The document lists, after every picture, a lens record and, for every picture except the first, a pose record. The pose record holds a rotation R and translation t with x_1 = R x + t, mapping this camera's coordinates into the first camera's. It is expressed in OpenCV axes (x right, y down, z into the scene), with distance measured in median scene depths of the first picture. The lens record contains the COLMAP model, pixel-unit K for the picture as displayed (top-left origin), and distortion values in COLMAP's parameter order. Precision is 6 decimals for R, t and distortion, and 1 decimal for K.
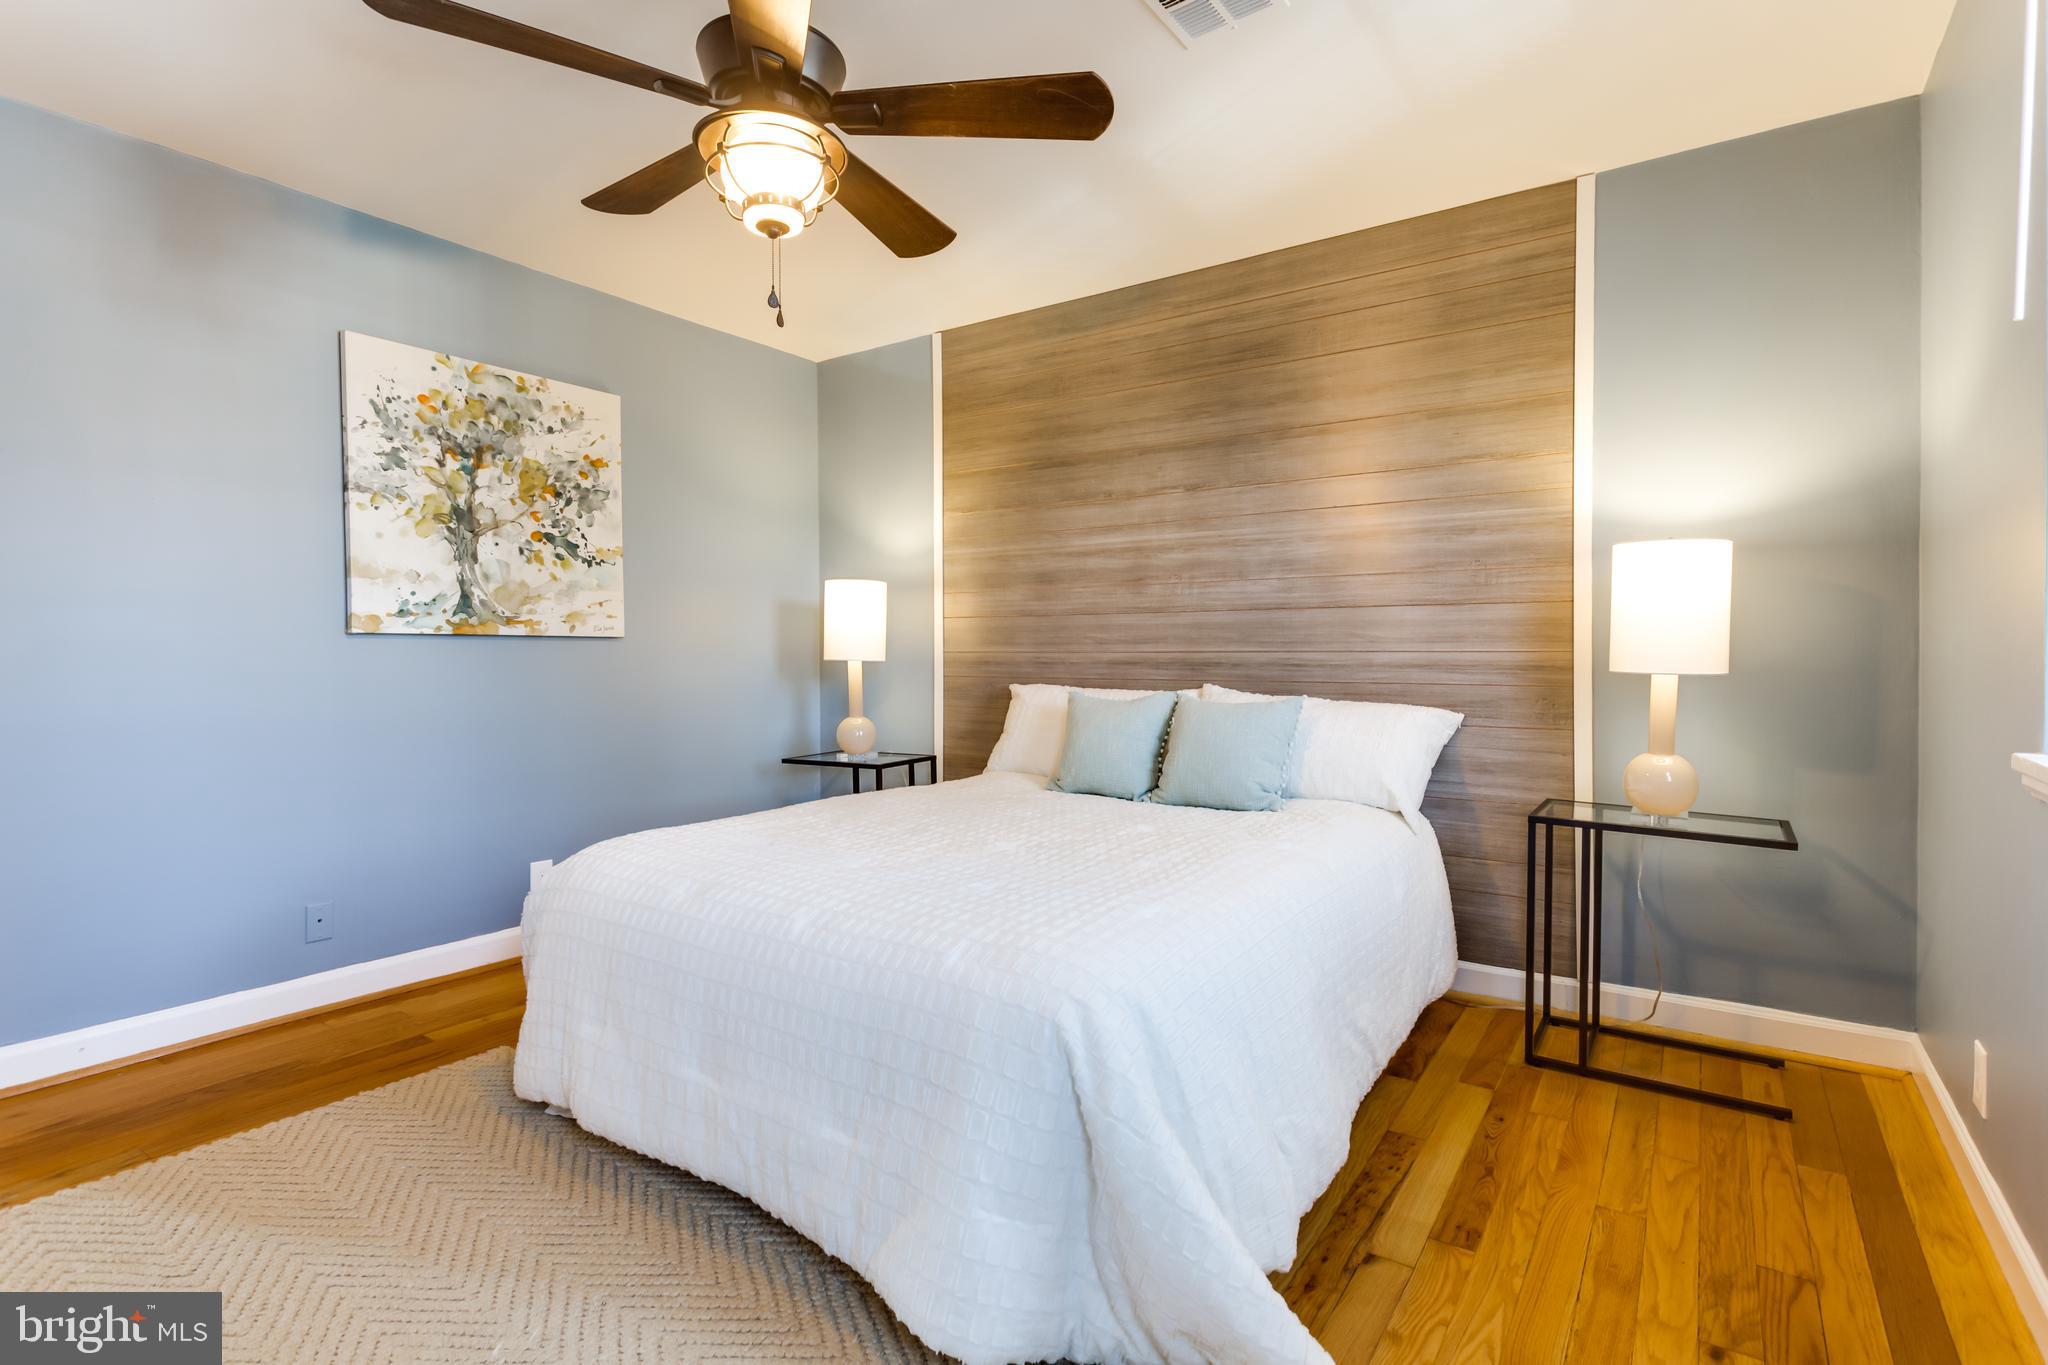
lens RADIAL K [[982.1, 0, 1027.7], [0, 982.1, 676.9], [0, 0, 1]] dist [0.001626, -0.000157]
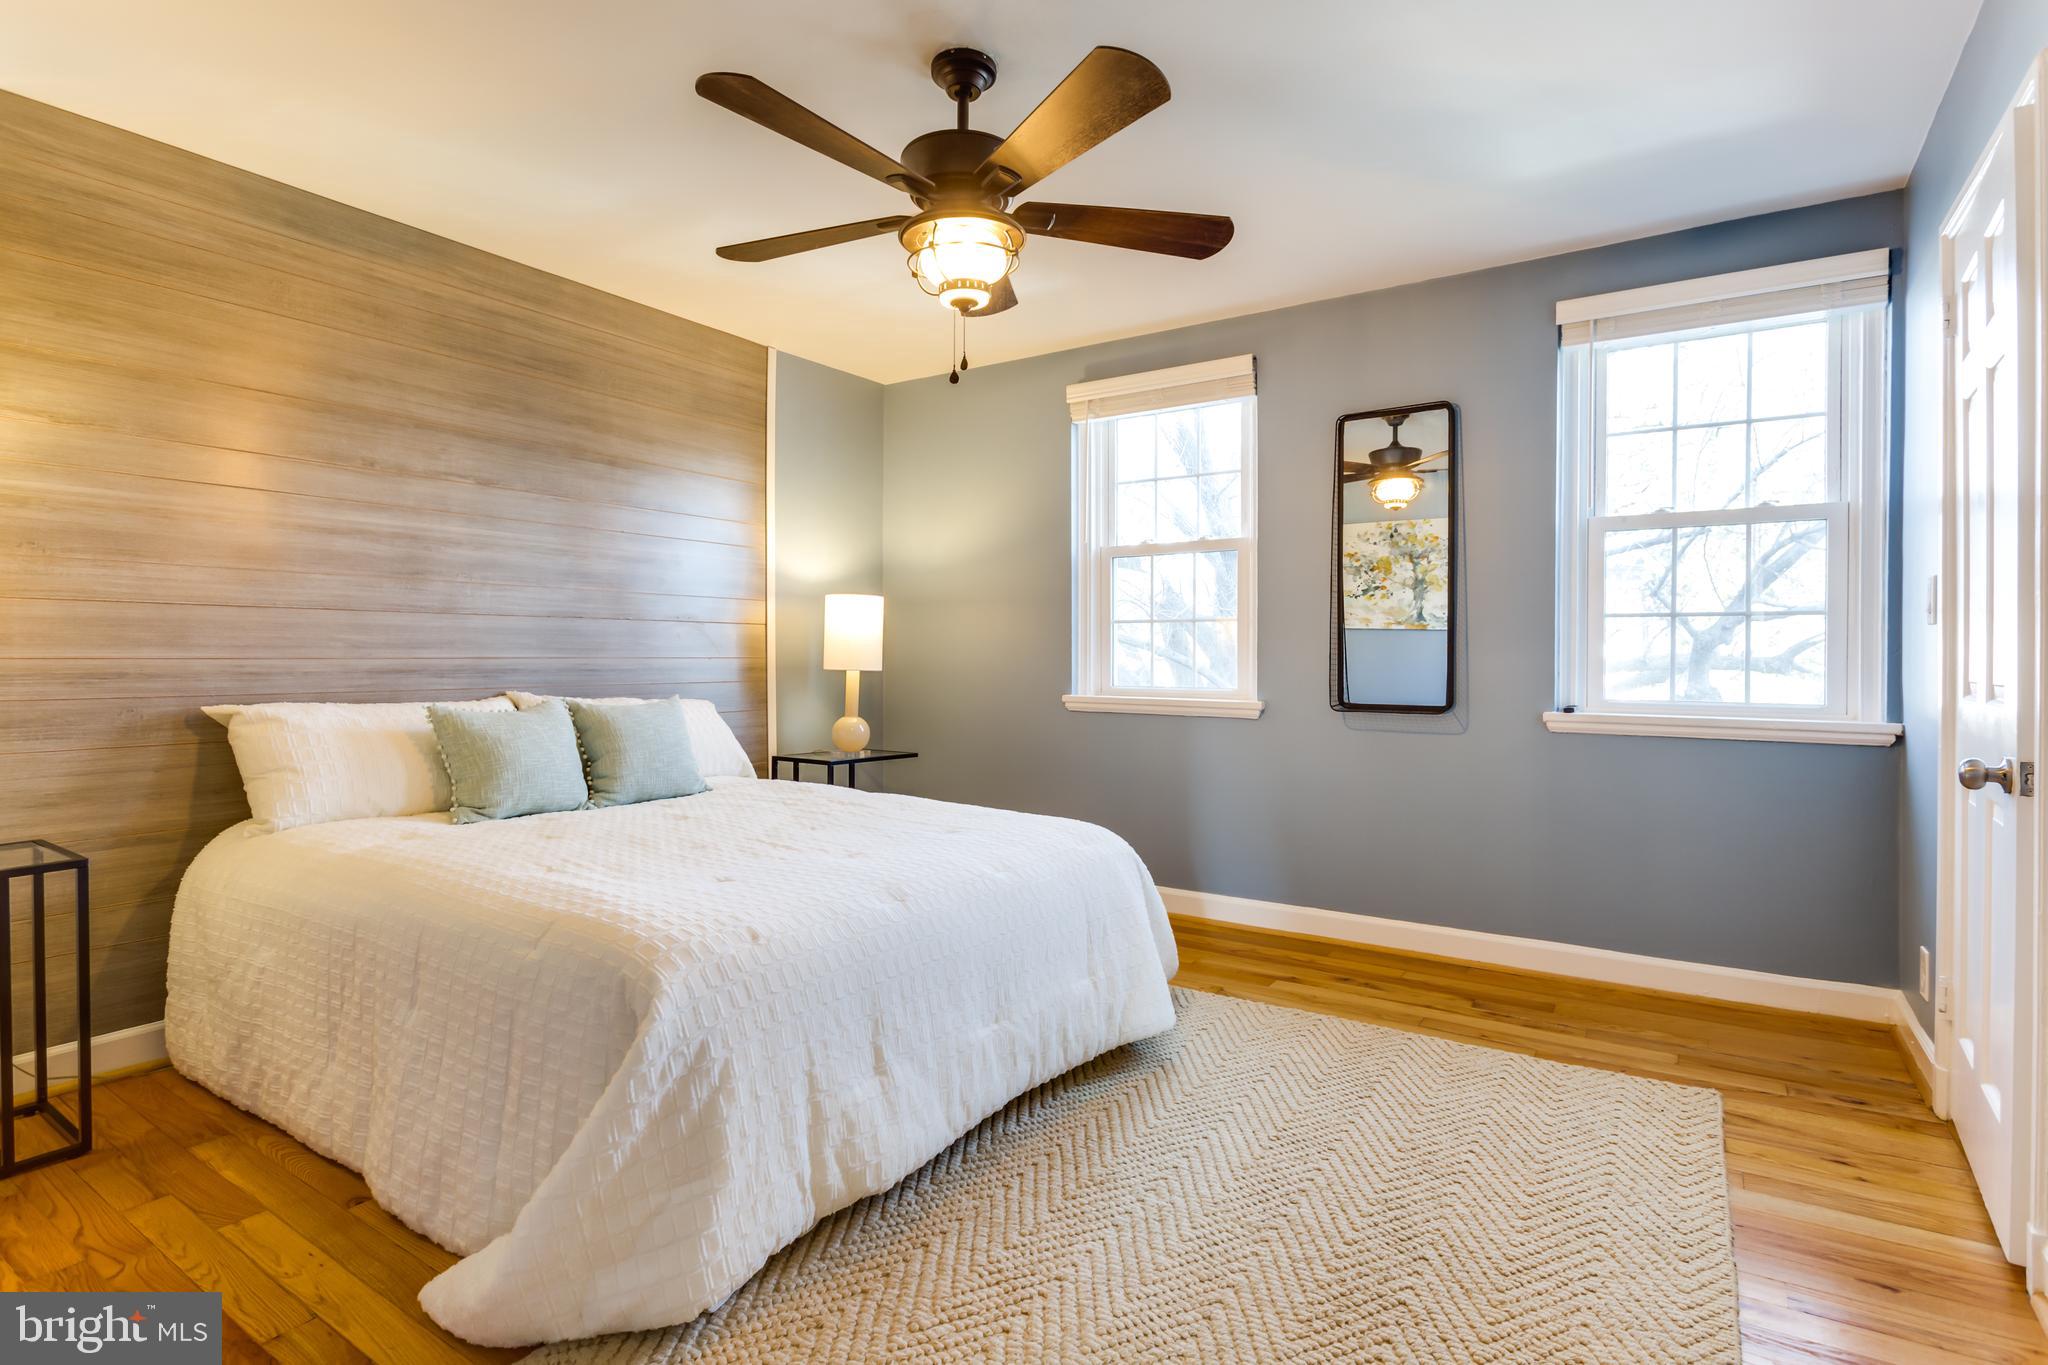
lens RADIAL K [[1000.0, 0, 1020.1], [0, 1000.0, 671.9], [0, 0, 1]] dist [0.001406, -0.001060]
pose [[-0.015836, -0.017721, 0.999718, -0.792065], [0.020604, 0.999625, 0.018046, -0.019075], [-0.999662, 0.020884, -0.015465, 0.509448]]
